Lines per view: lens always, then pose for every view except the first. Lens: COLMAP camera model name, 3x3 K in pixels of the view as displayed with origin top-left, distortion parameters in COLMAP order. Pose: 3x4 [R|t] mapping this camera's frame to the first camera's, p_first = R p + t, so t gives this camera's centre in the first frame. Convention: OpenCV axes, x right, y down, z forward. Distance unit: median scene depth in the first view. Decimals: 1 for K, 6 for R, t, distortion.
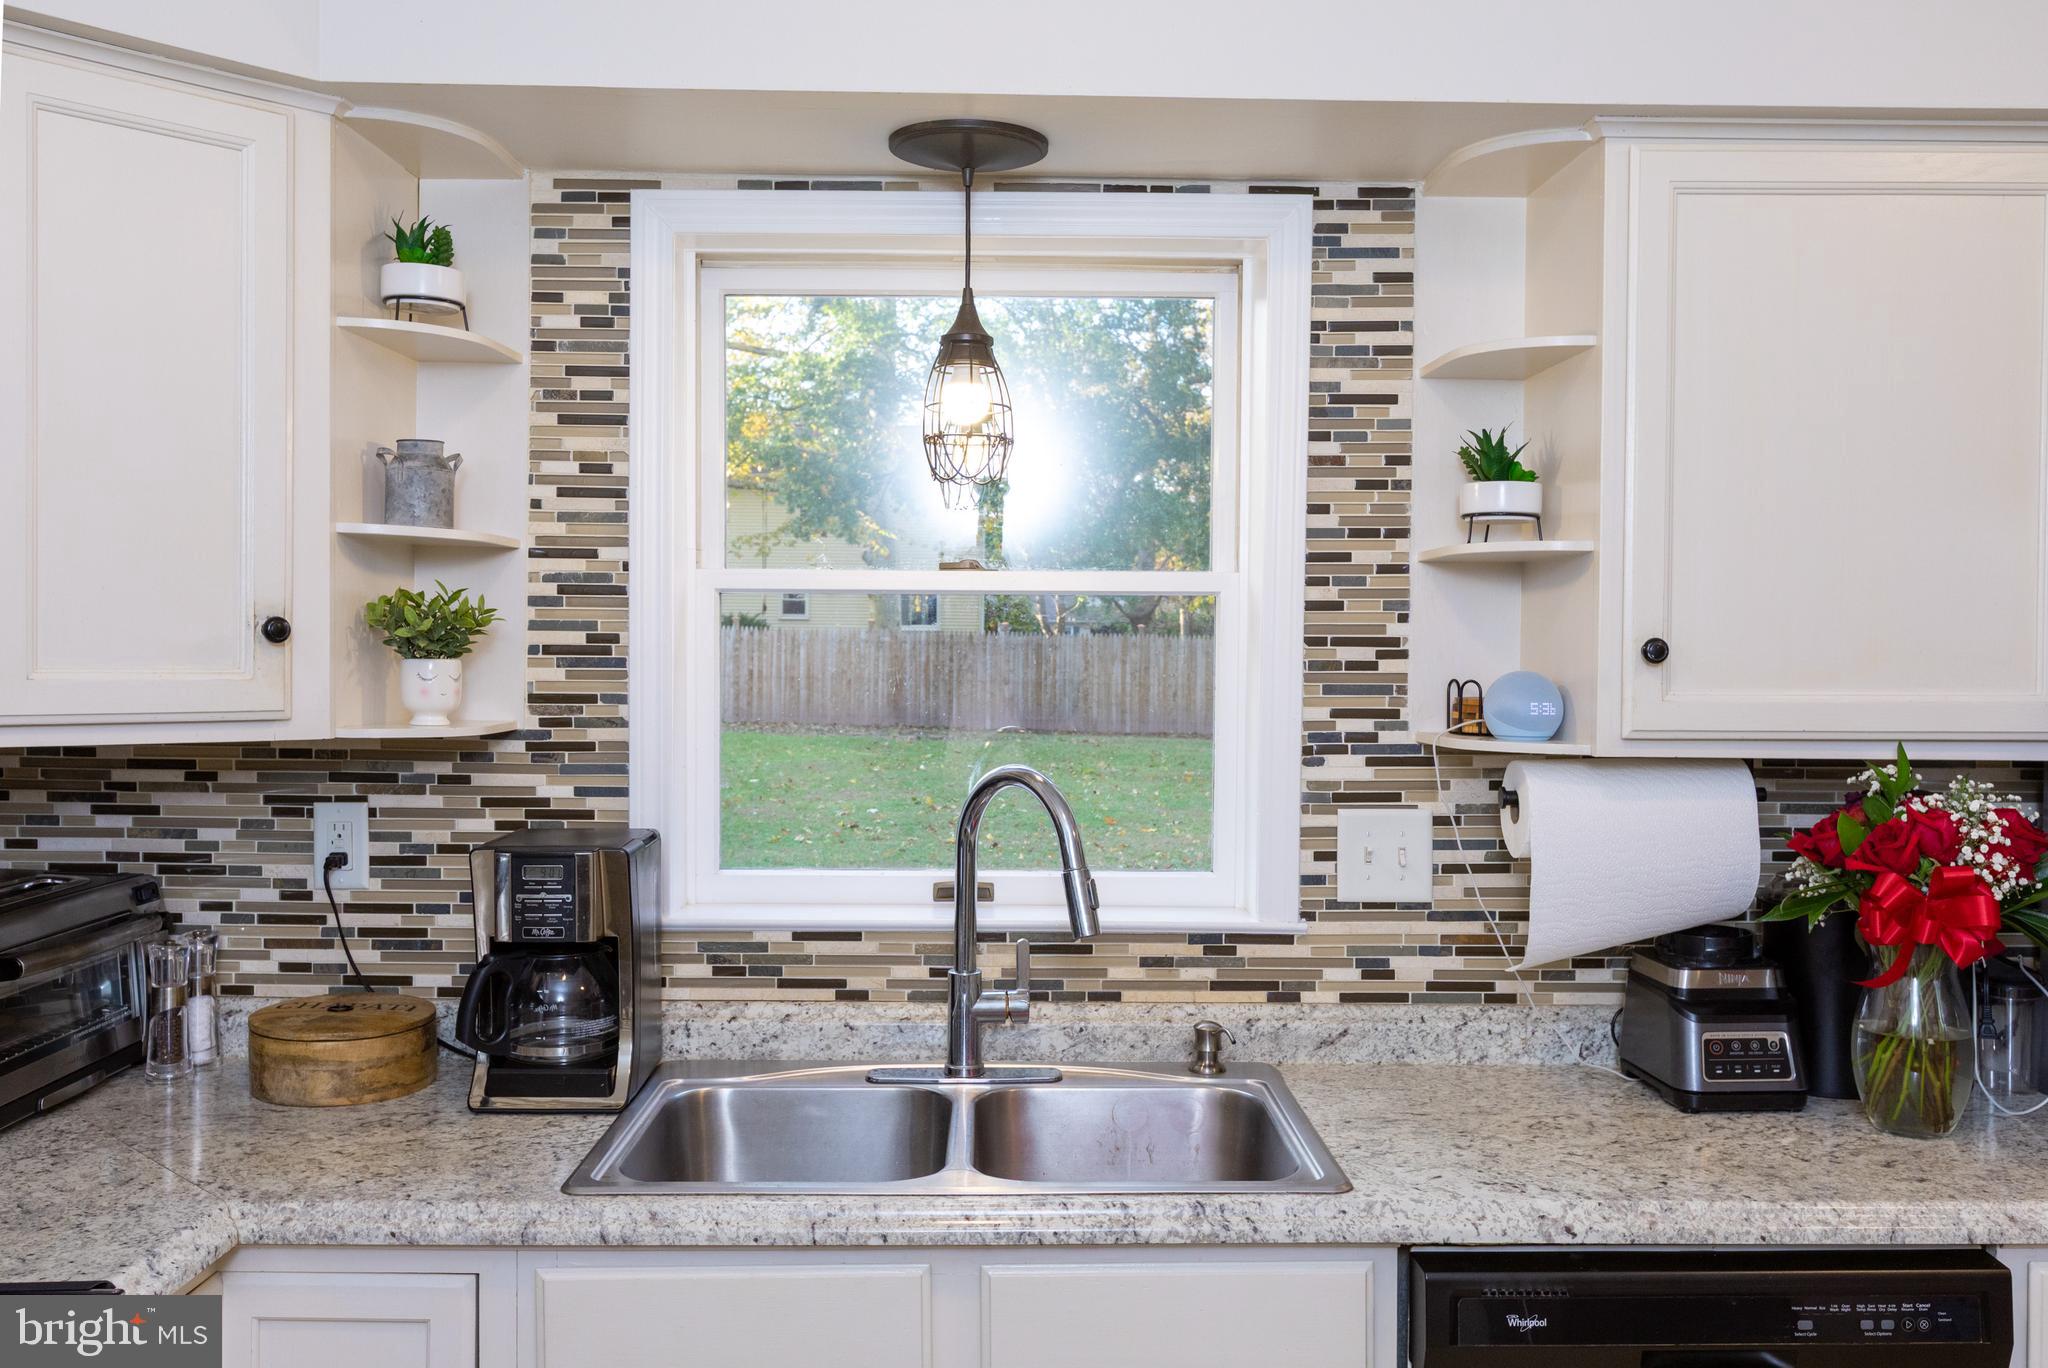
lens RADIAL K [[1698.7, 0, 1024.0], [0, 1698.7, 684.0], [0, 0, 1]] dist [0.001103, -0.001521]
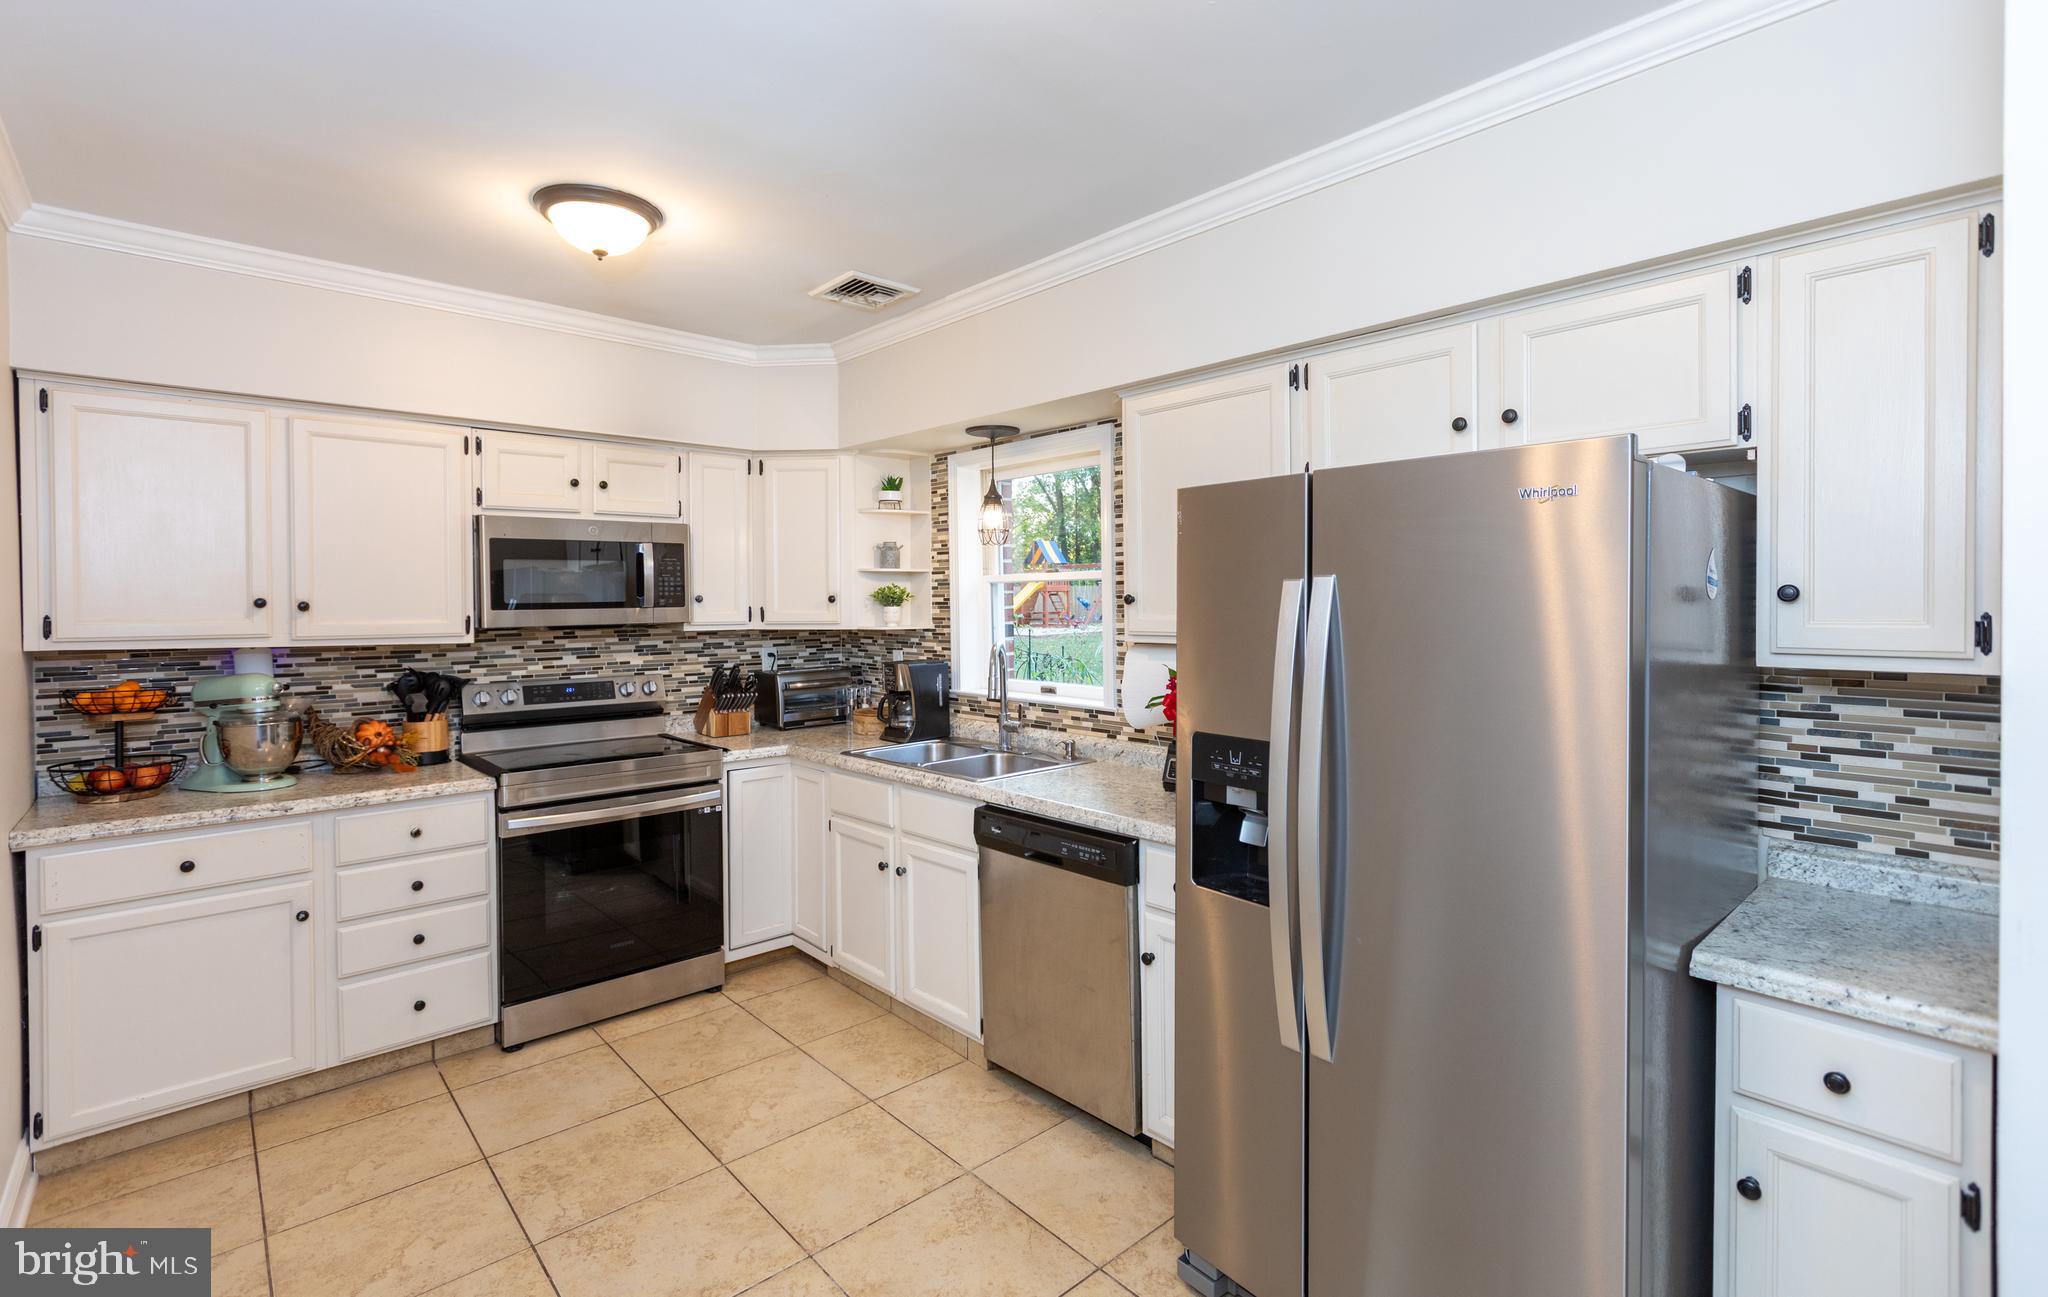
lens RADIAL K [[936.4, 0, 1023.4], [0, 936.4, 607.2], [0, 0, 1]] dist [-0.000249, -0.000004]
pose [[0.666668, -0.007098, -0.745321, 1.128734], [-0.002445, 0.999928, -0.011710, 0.006934], [0.745351, 0.009628, 0.666603, -0.039964]]
